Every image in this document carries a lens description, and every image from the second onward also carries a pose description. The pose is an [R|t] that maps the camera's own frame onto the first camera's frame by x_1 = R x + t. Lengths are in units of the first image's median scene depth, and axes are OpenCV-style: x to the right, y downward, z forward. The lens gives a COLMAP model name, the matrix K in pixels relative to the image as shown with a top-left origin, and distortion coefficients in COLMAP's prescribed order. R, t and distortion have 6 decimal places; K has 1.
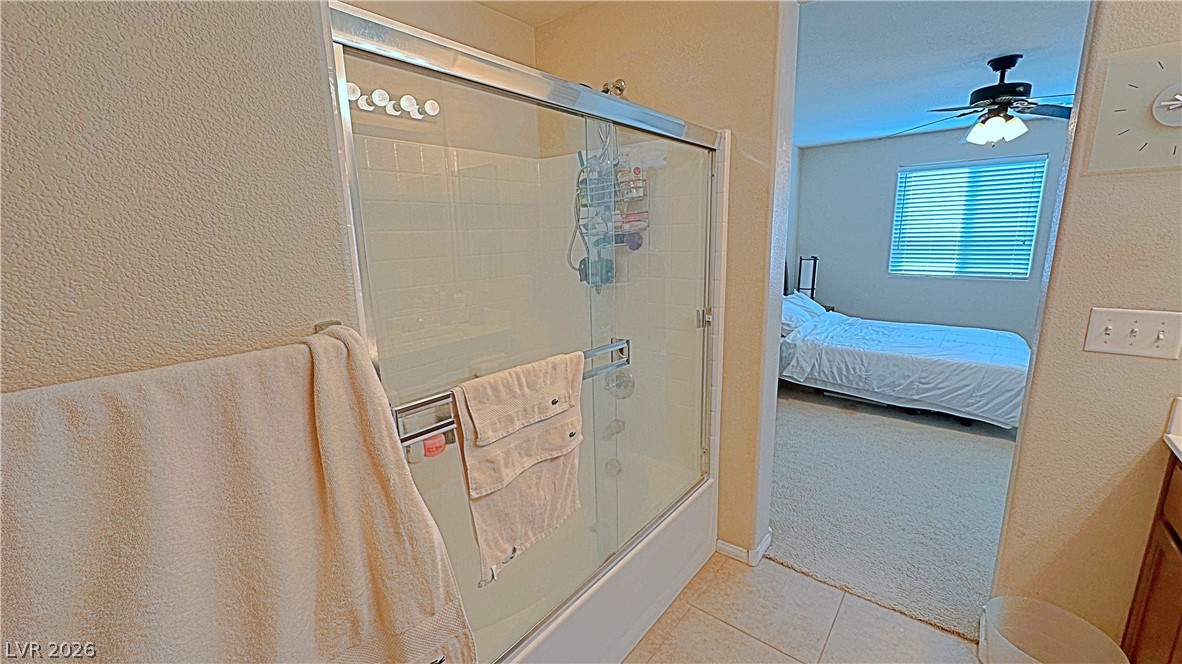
lens RADIAL K [[467.9, 0, 593.8], [0, 467.9, 330.6], [0, 0, 1]] dist [-0.001297, 0.000476]
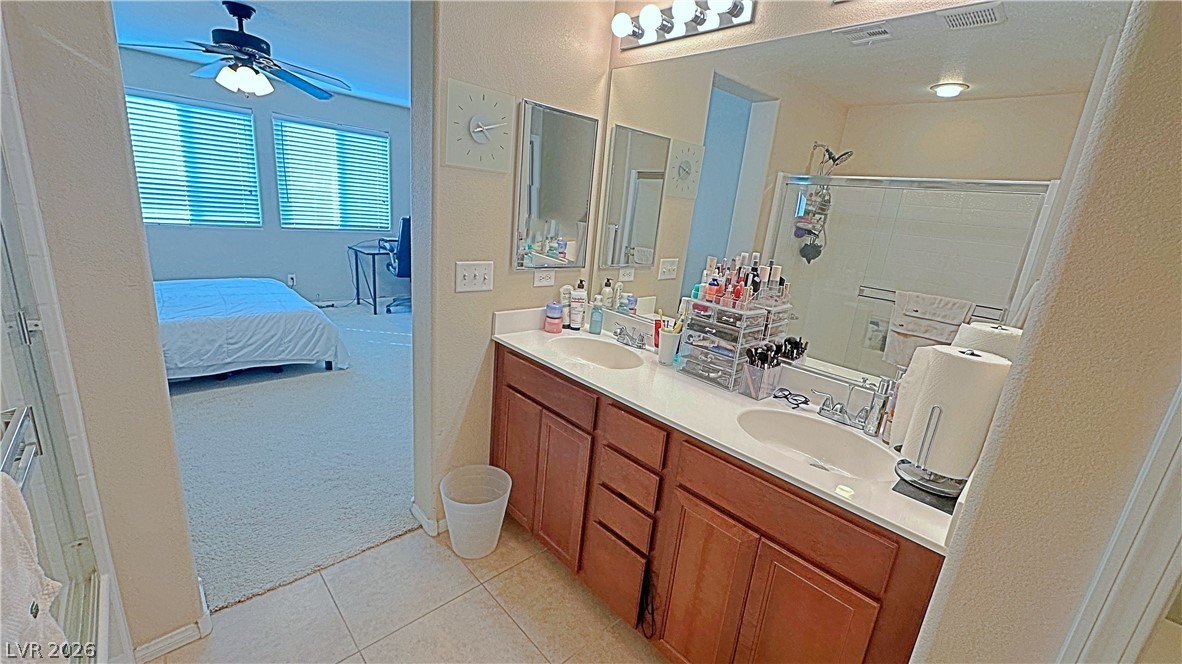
lens RADIAL K [[467.9, 0, 593.8], [0, 467.9, 330.6], [0, 0, 1]] dist [-0.001297, 0.000476]
pose [[0.128178, -0.222405, 0.966492, -0.114347], [0.103485, 0.972210, 0.209997, -0.037357], [-0.986337, 0.073100, 0.147632, 0.139154]]
